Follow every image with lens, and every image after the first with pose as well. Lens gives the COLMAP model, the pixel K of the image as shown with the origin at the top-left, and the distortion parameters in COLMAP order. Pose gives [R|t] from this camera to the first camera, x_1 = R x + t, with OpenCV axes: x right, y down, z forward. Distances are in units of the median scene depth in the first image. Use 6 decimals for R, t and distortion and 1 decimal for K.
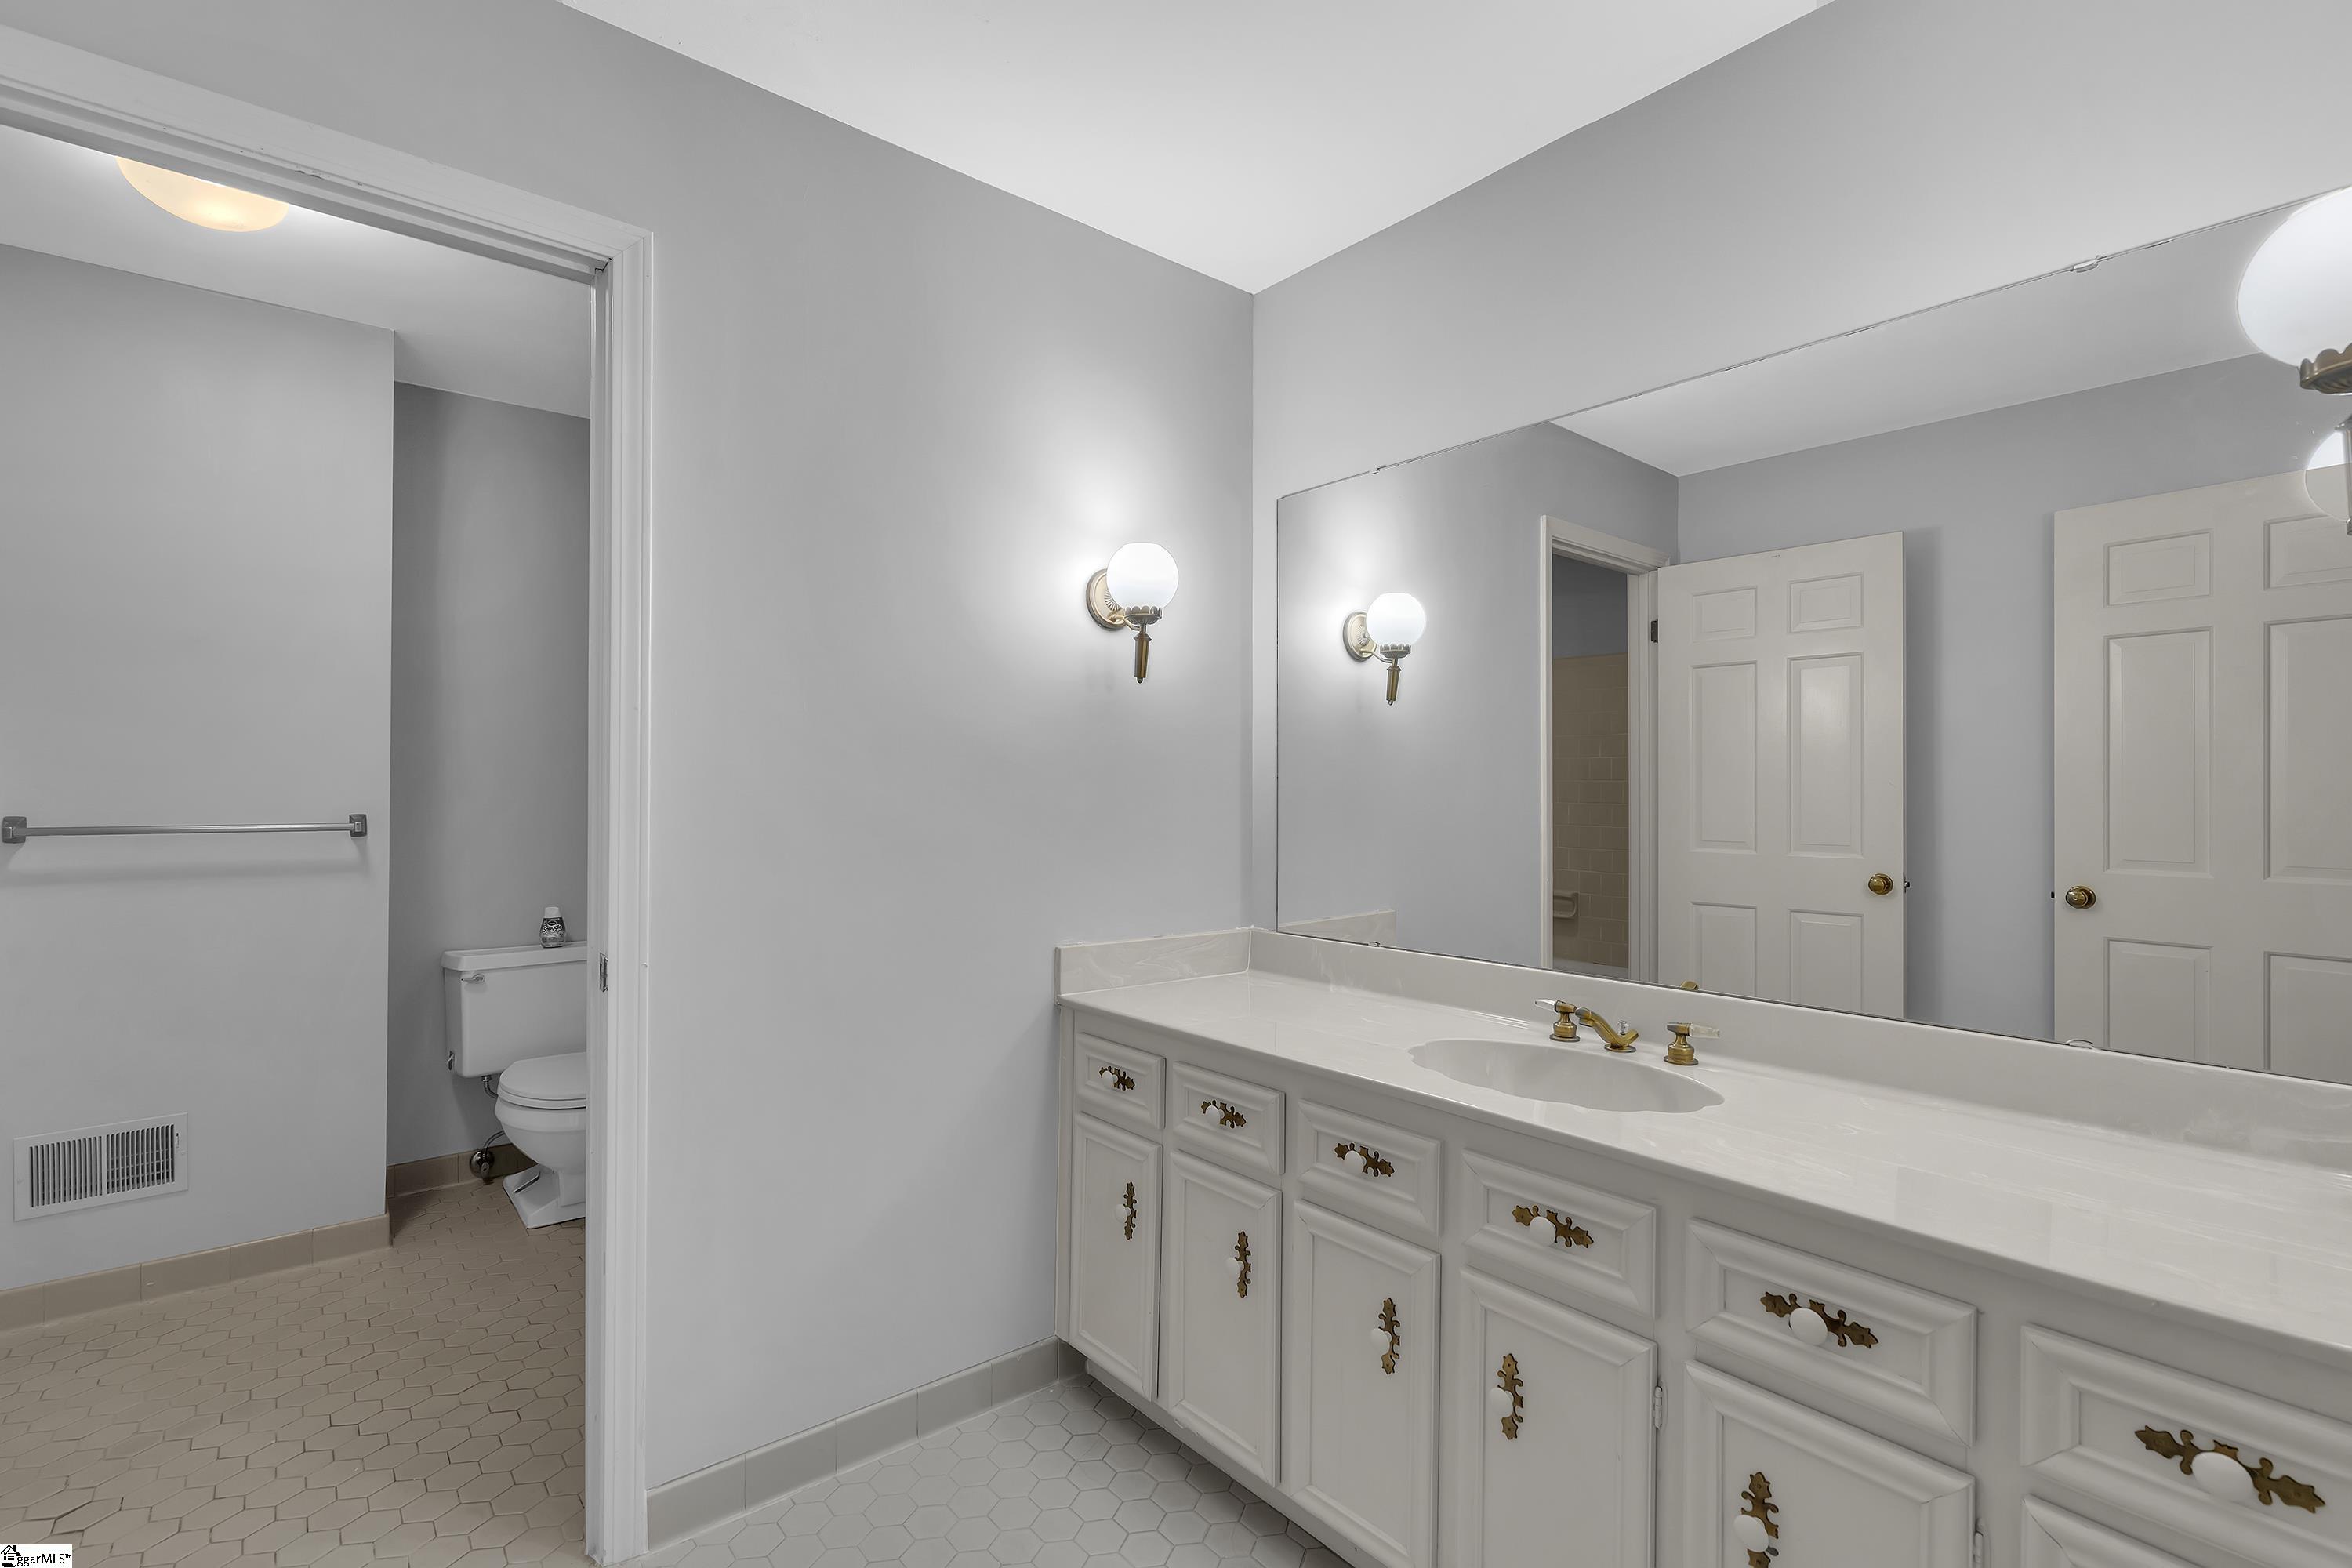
lens RADIAL K [[1073.1, 0, 1186.4], [0, 1073.1, 789.4], [0, 0, 1]] dist [0.001313, 0.000255]
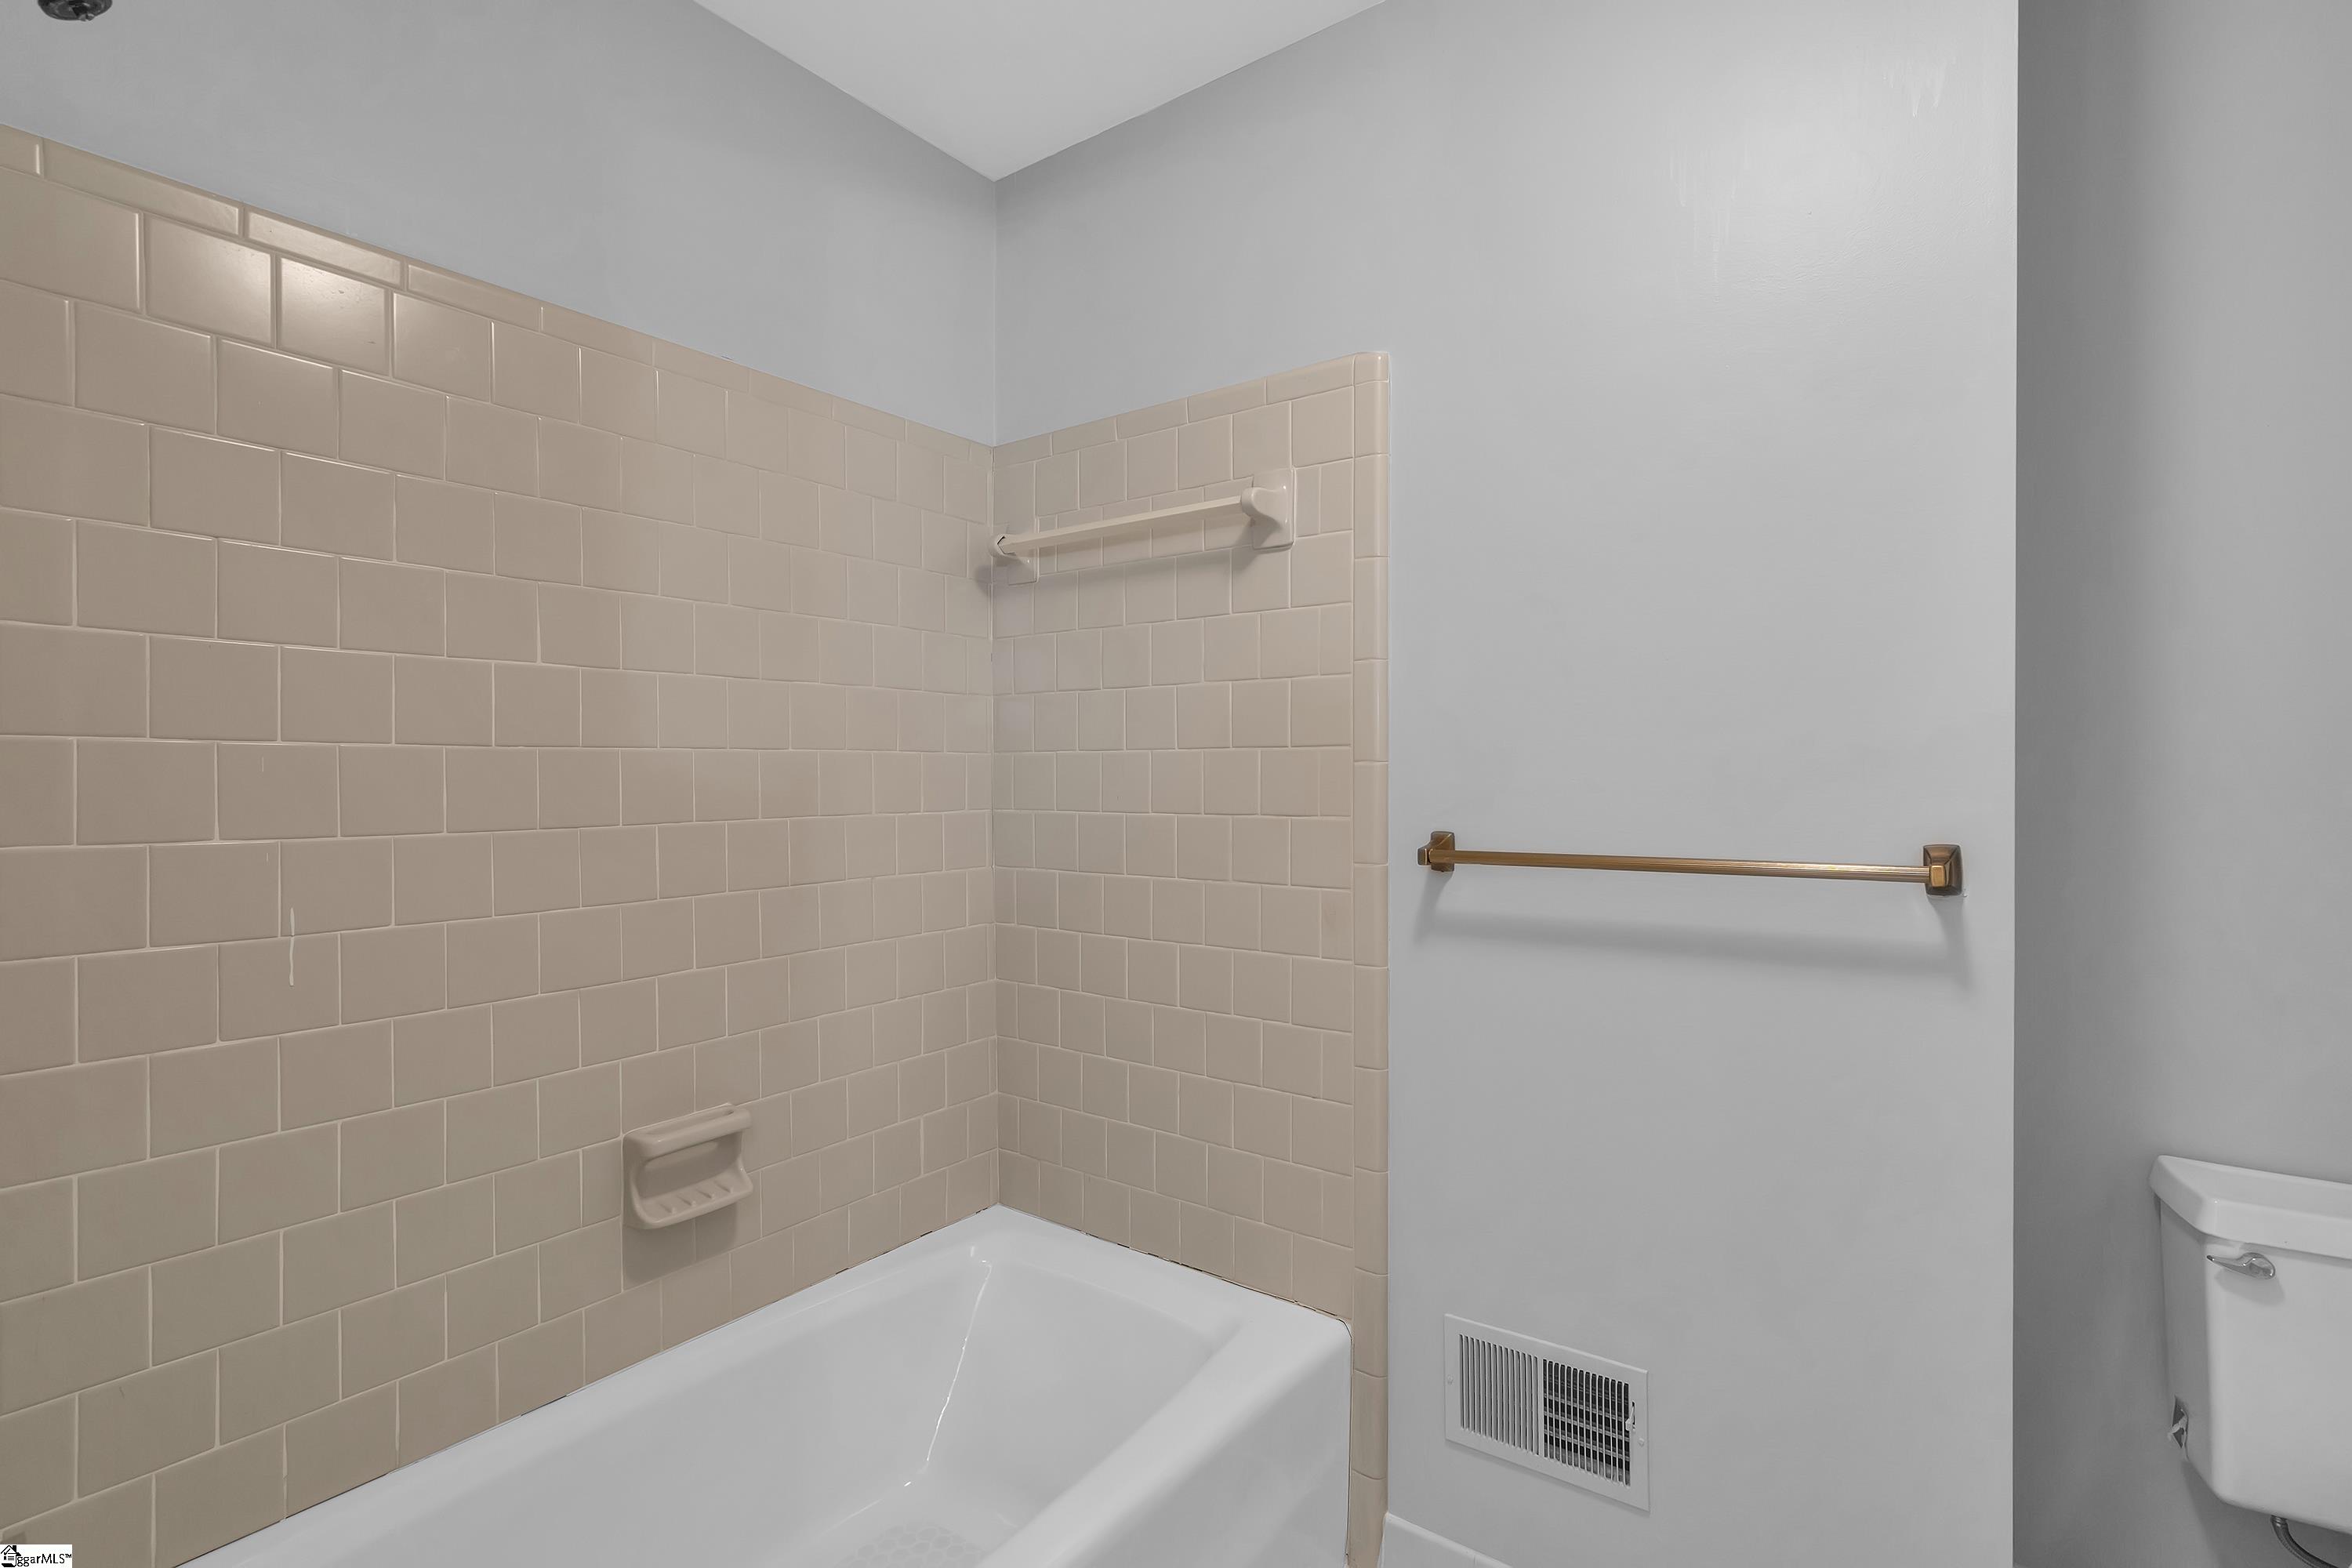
lens RADIAL K [[1090.7, 0, 1187.0], [0, 1090.7, 802.3], [0, 0, 1]] dist [0.020054, 0.000698]
pose [[0.242019, -0.001079, -0.970271, -0.395848], [-0.004929, 0.999985, -0.002341, 0.007214], [0.970259, 0.005349, 0.242010, 0.575476]]
